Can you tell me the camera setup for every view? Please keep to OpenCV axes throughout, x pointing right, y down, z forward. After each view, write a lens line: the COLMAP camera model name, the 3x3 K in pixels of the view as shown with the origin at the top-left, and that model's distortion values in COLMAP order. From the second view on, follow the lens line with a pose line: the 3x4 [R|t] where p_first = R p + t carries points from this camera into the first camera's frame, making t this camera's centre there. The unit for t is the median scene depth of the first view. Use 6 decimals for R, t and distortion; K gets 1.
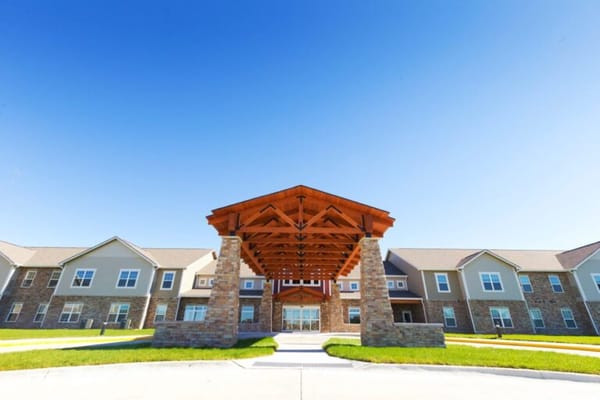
lens RADIAL K [[266.5, 0, 300.9], [0, 266.5, 199.4], [0, 0, 1]] dist [0.003463, -0.001637]
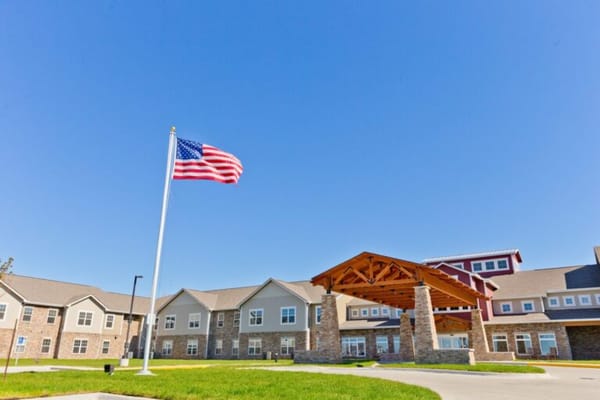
lens RADIAL K [[424.6, 0, 298.3], [0, 424.6, 202.0], [0, 0, 1]] dist [0.000541, -0.007550]
pose [[0.837289, -0.195660, -0.510553, 0.384342], [0.237358, 0.971273, 0.017036, -0.183575], [0.492553, -0.135448, 0.859677, -0.433395]]
